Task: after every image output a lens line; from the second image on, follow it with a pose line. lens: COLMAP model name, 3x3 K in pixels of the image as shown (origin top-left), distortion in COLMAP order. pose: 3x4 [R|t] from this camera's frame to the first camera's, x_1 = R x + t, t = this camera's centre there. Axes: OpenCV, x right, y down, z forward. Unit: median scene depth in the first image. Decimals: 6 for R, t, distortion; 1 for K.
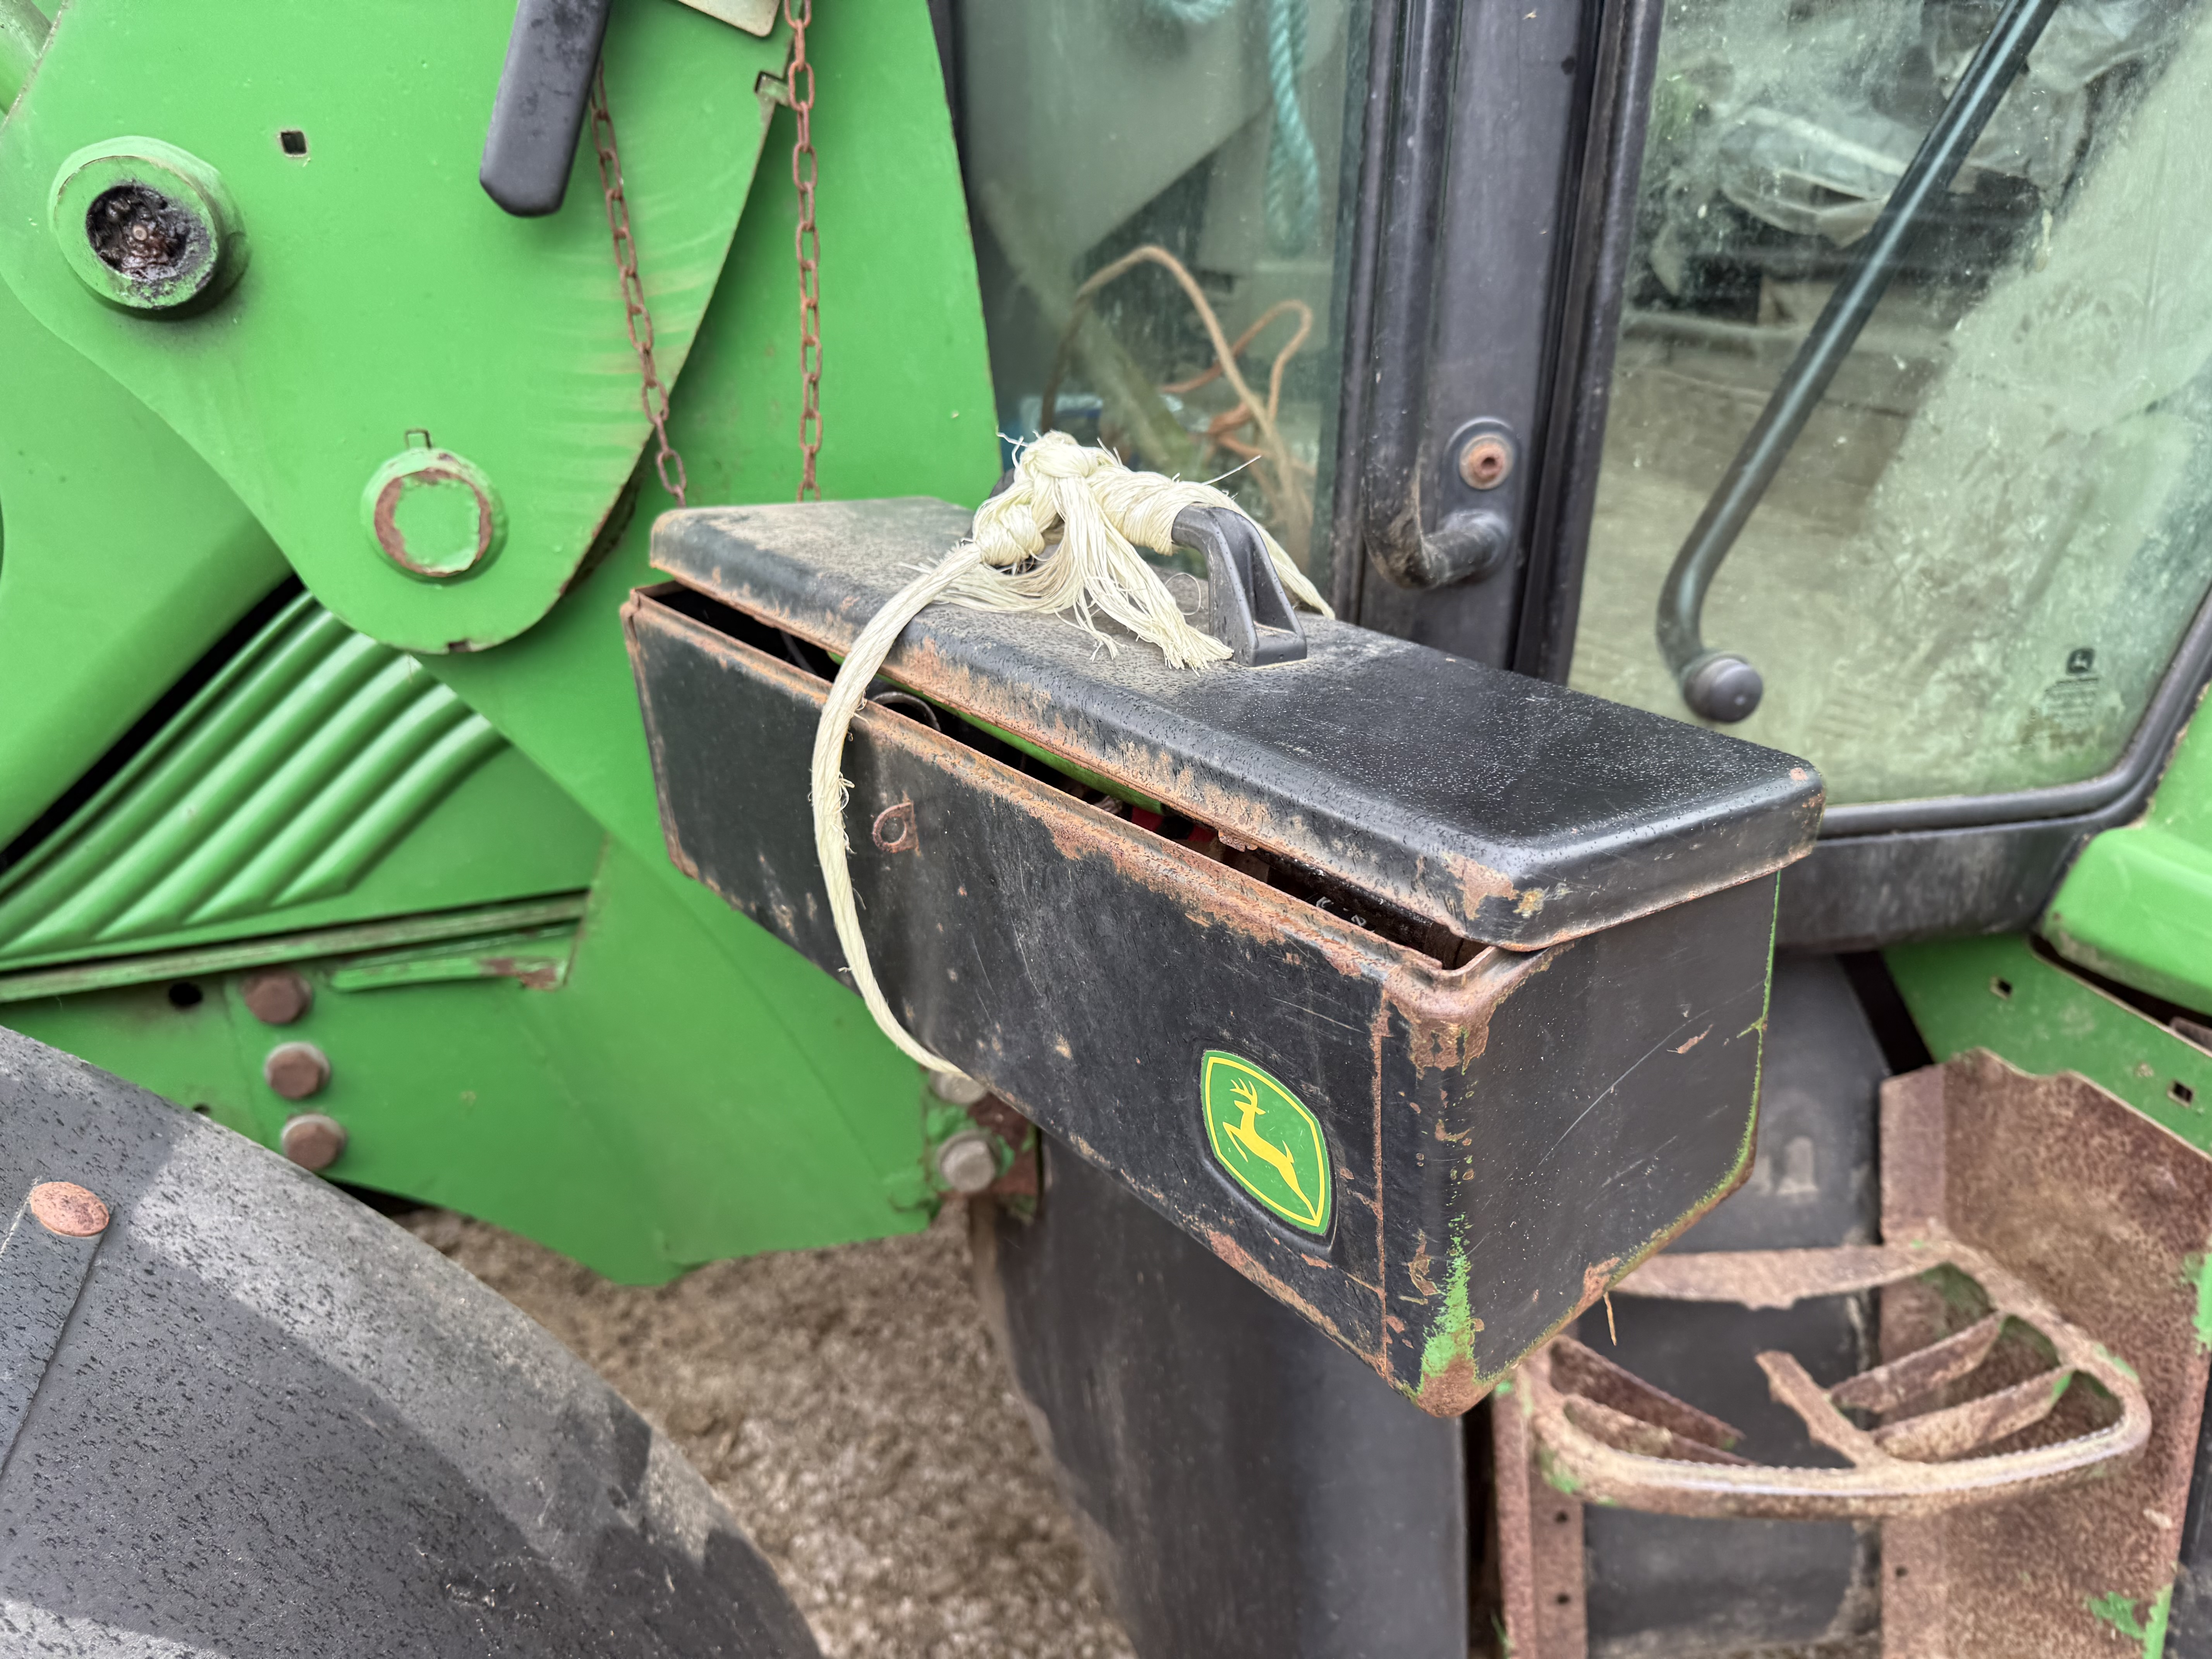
lens RADIAL K [[1560.5, 0, 1123.5], [0, 1560.5, 834.1], [0, 0, 1]] dist [0.035278, -0.041863]
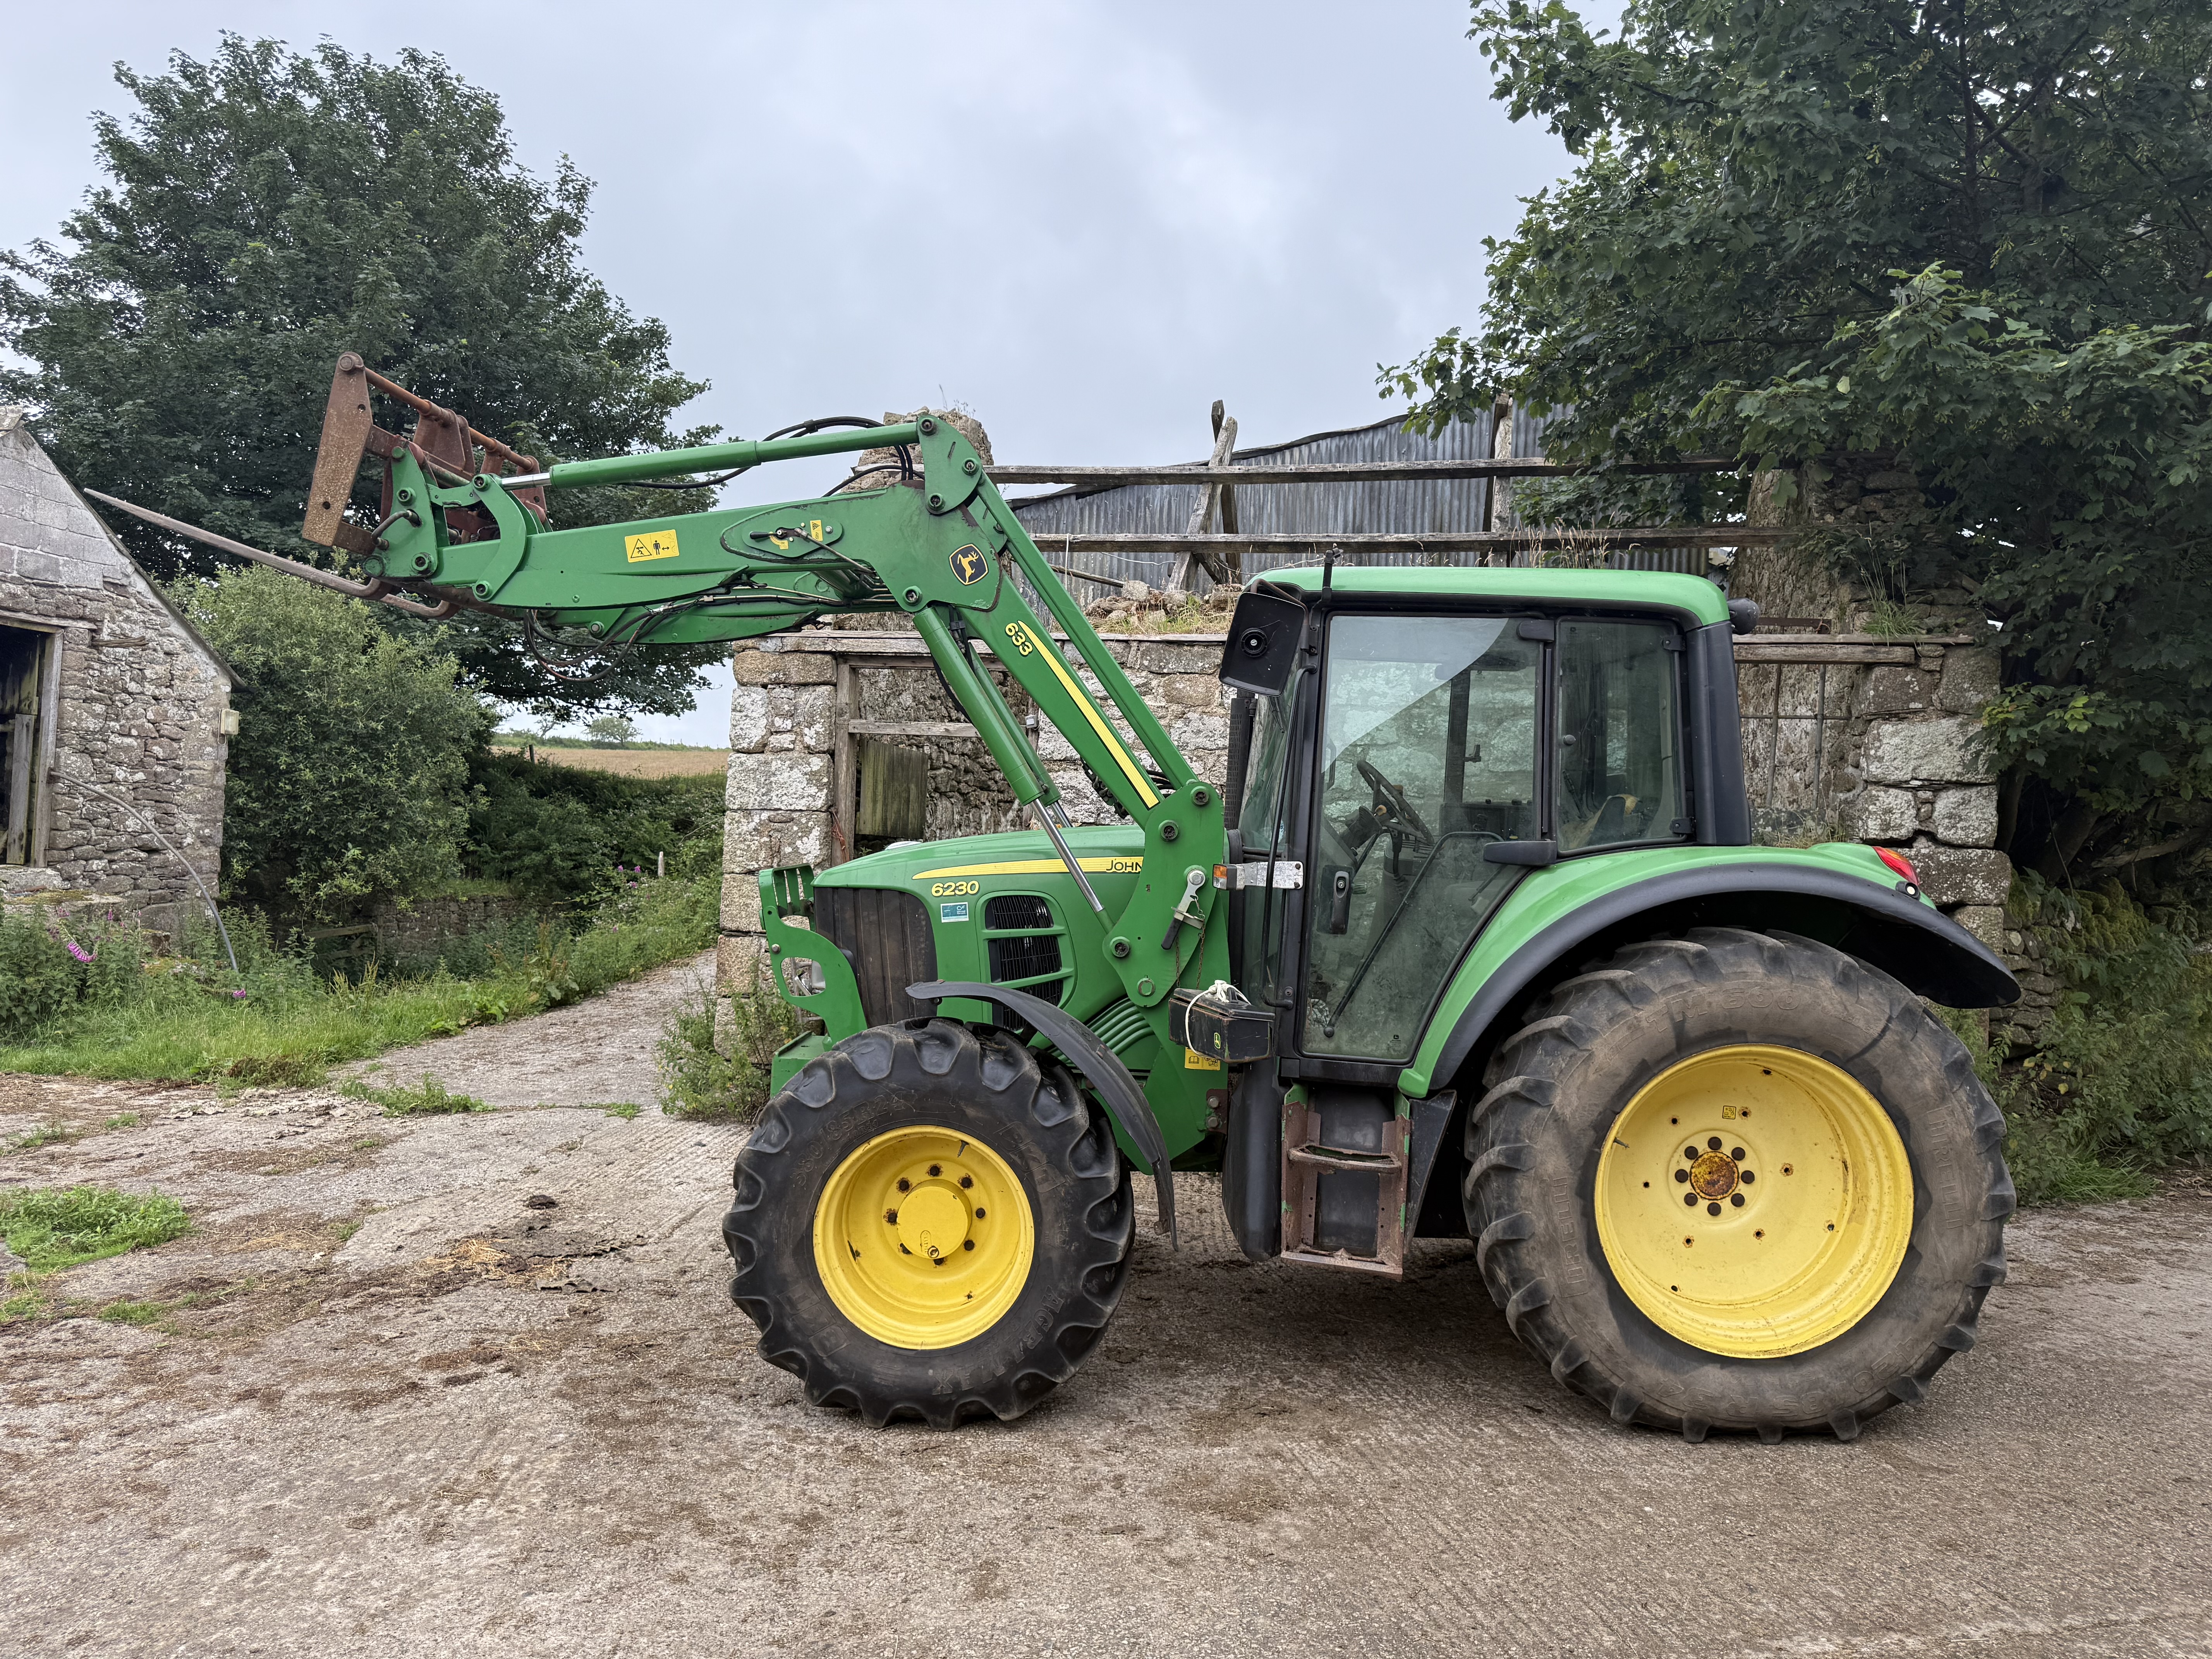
lens RADIAL K [[1560.5, 0, 1123.4], [0, 1560.5, 825.7], [0, 0, 1]] dist [0.035278, -0.041863]
pose [[0.937194, 0.044802, -0.345919, 1.499284], [-0.176224, 0.916660, -0.358720, 1.337539], [0.301019, 0.397150, 0.866983, -4.360706]]
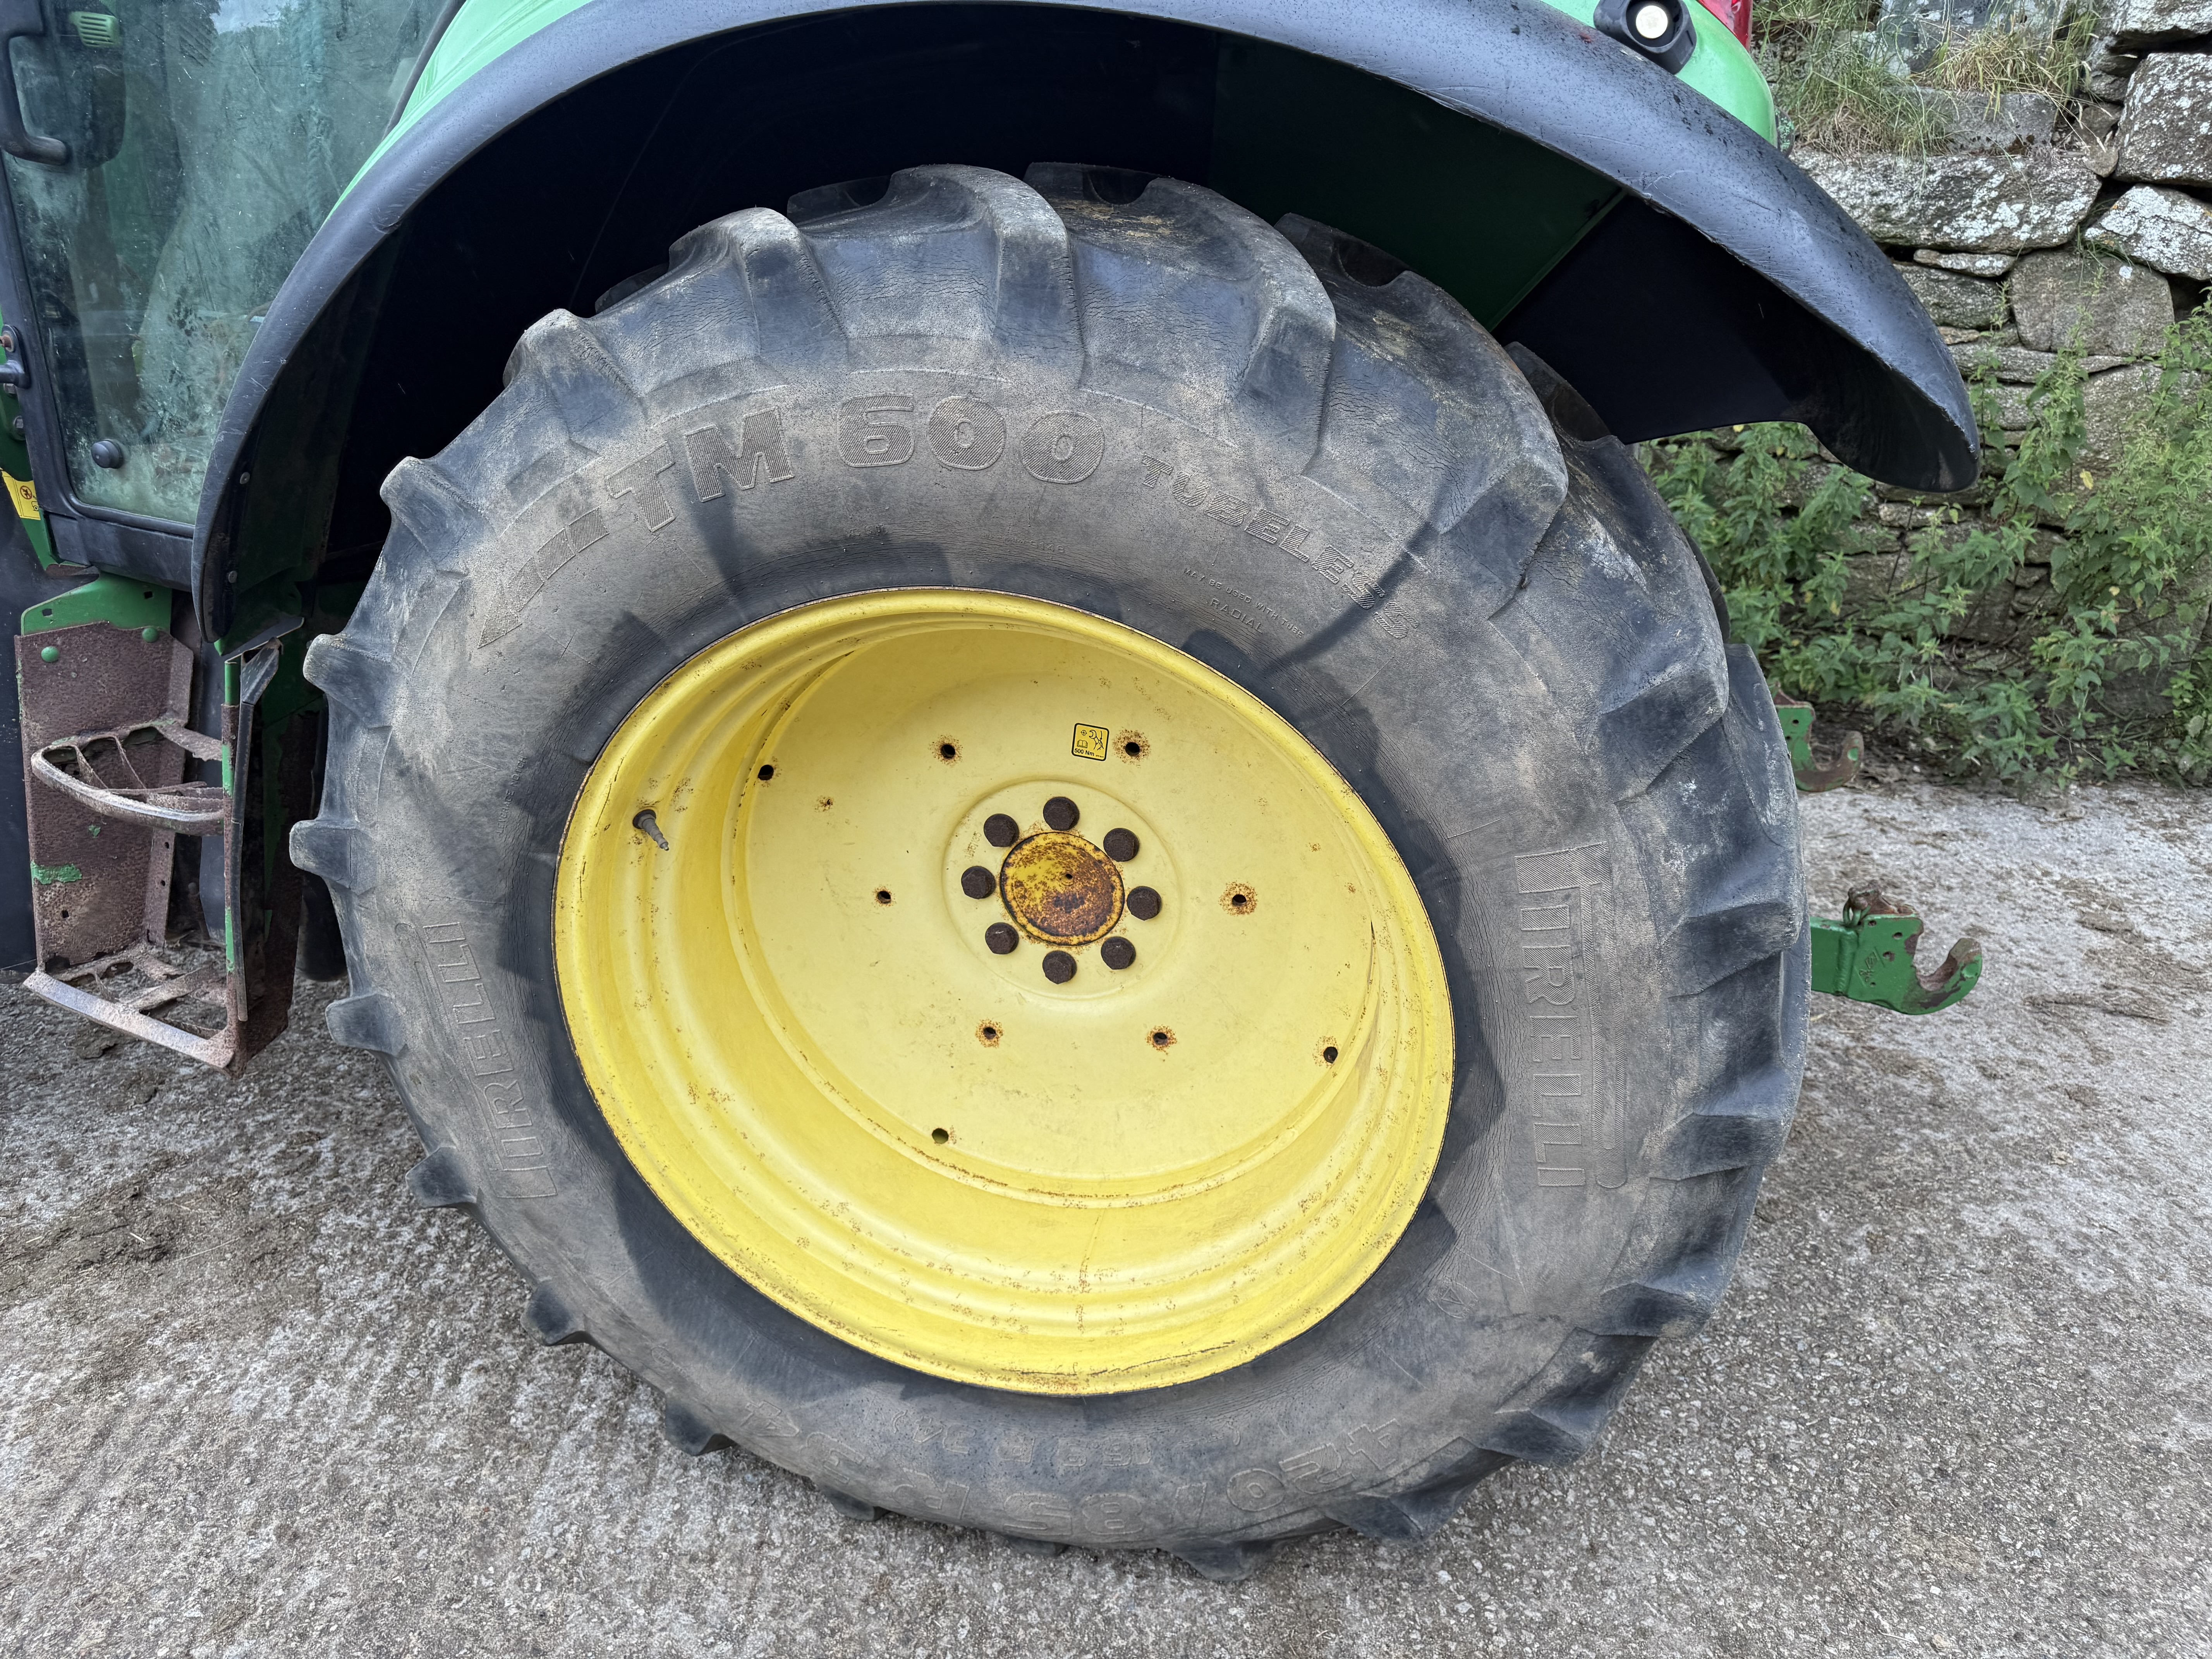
lens RADIAL K [[1560.5, 0, 1118.2], [0, 1560.5, 839.9], [0, 0, 1]] dist [0.035278, -0.041863]
pose [[0.854500, 0.272239, -0.442398, 2.529010], [-0.254286, 0.961867, 0.100747, -0.135561], [0.452956, 0.026407, 0.891142, -0.372190]]
